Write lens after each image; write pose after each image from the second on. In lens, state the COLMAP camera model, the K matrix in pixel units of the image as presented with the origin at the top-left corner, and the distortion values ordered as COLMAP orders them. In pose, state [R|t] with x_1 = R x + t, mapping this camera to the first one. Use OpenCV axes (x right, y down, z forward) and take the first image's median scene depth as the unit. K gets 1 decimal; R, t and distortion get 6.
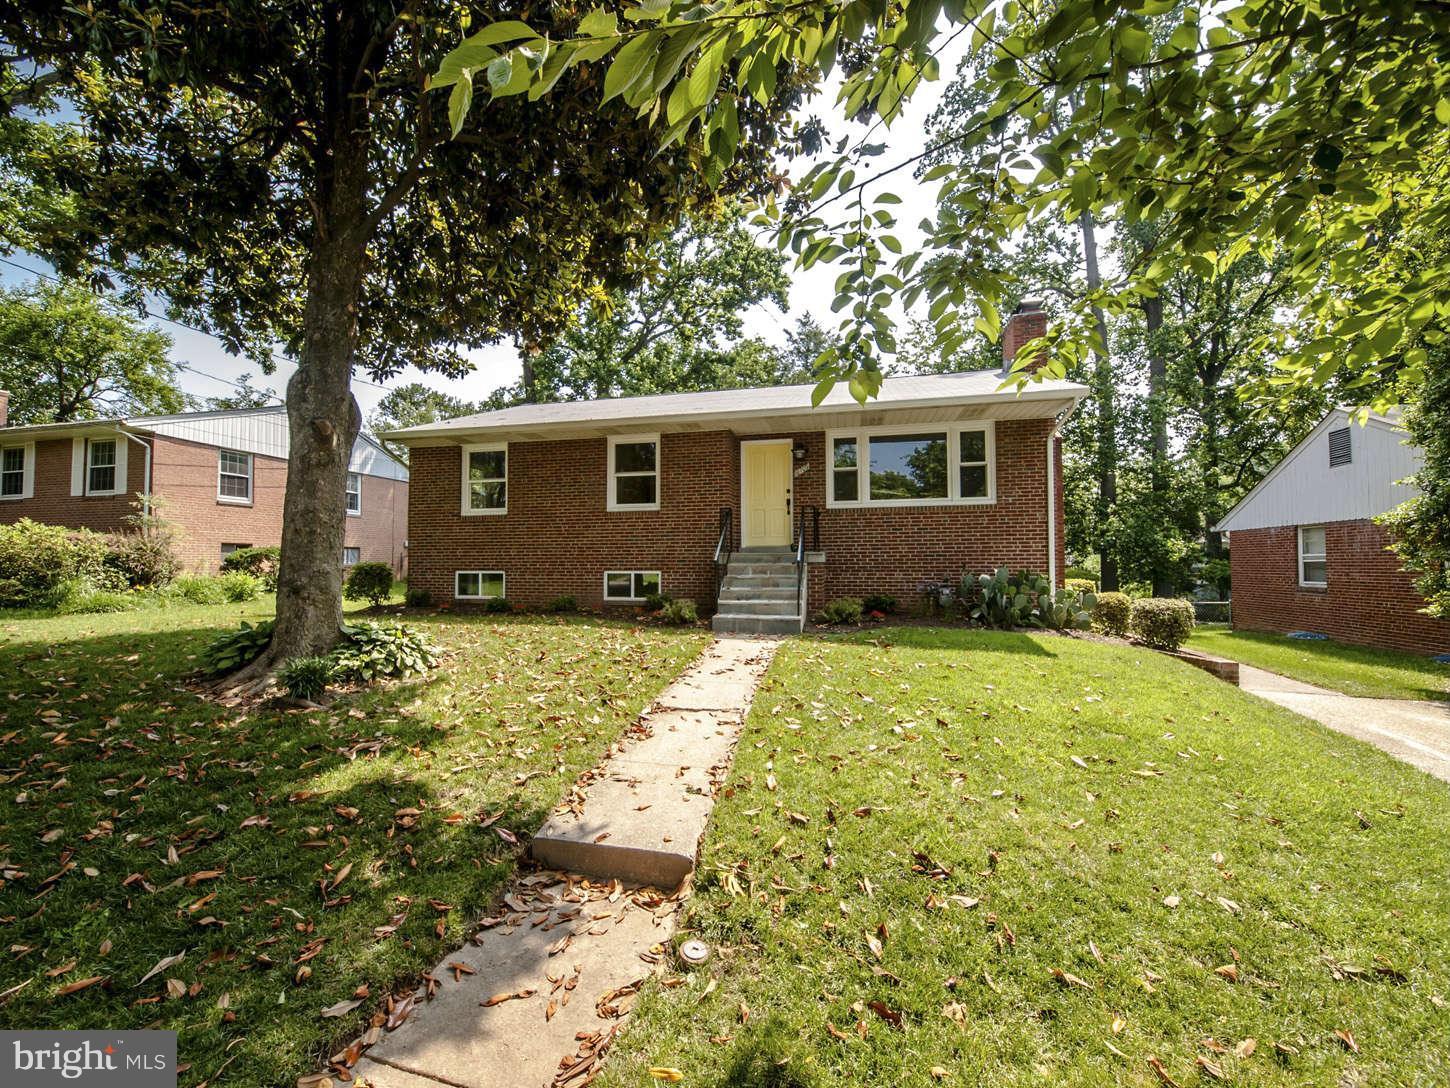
lens RADIAL K [[593.2, 0, 725.0], [0, 593.2, 544.0], [0, 0, 1]] dist [-0.000738, -0.009855]
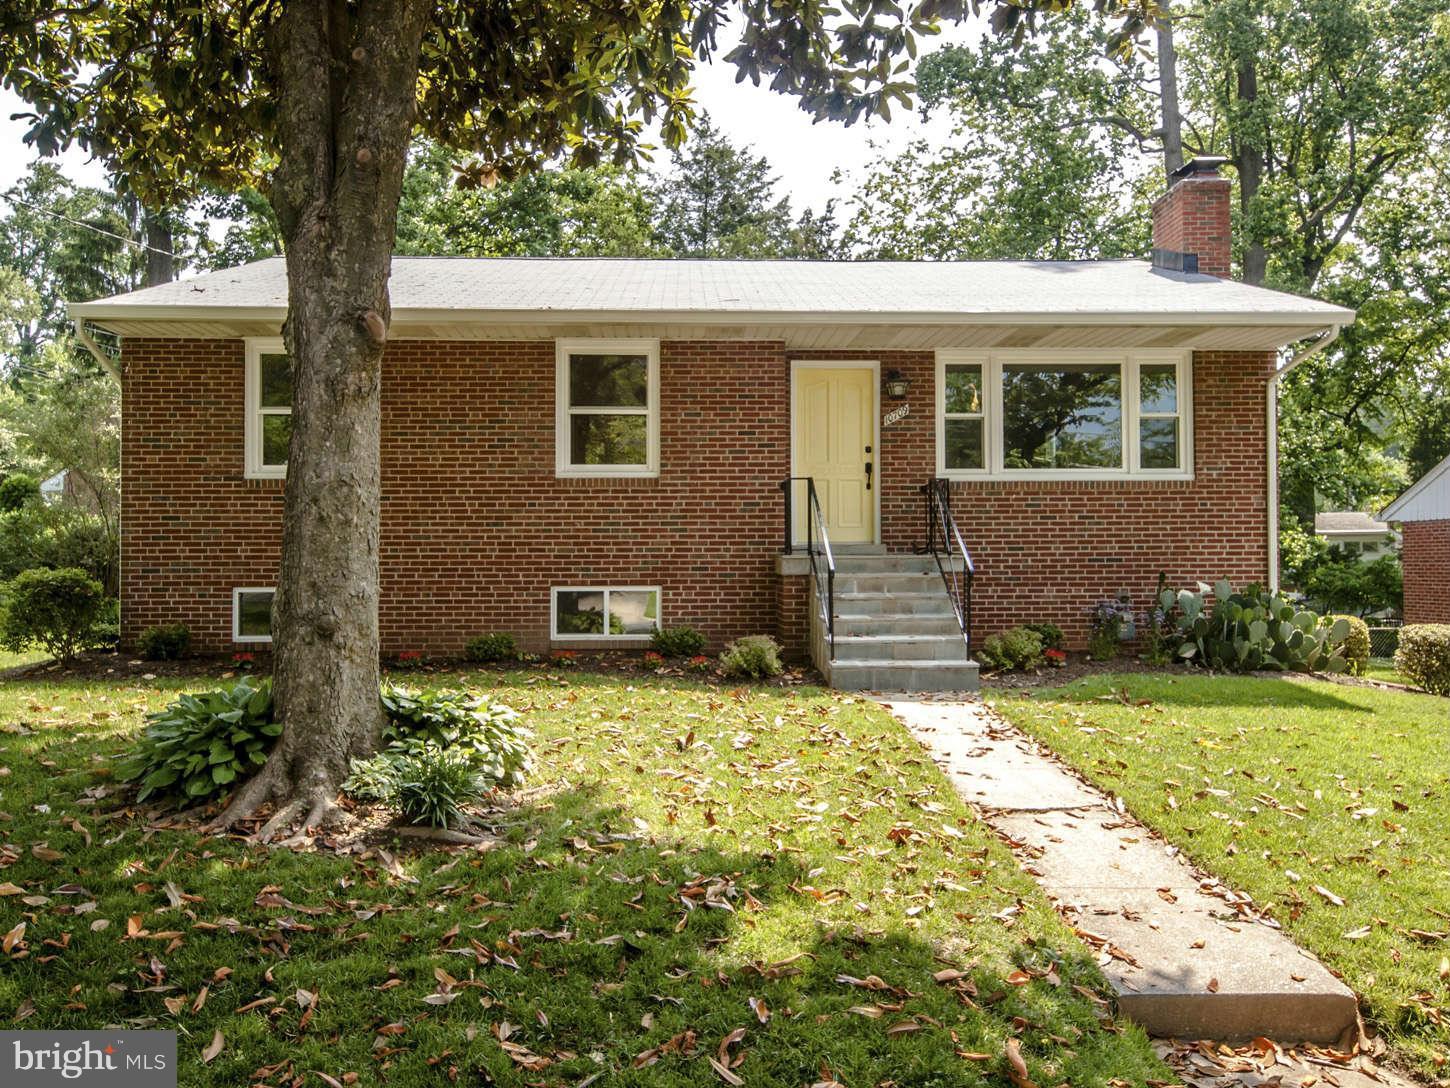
lens RADIAL K [[1110.1, 0, 725.0], [0, 1110.1, 544.0], [0, 0, 1]] dist [0.002648, -0.001886]
pose [[0.965198, 0.005827, 0.261454, -0.324557], [-0.009346, 0.999882, 0.012219, -0.007869], [-0.261352, -0.014237, 0.965138, -0.026528]]
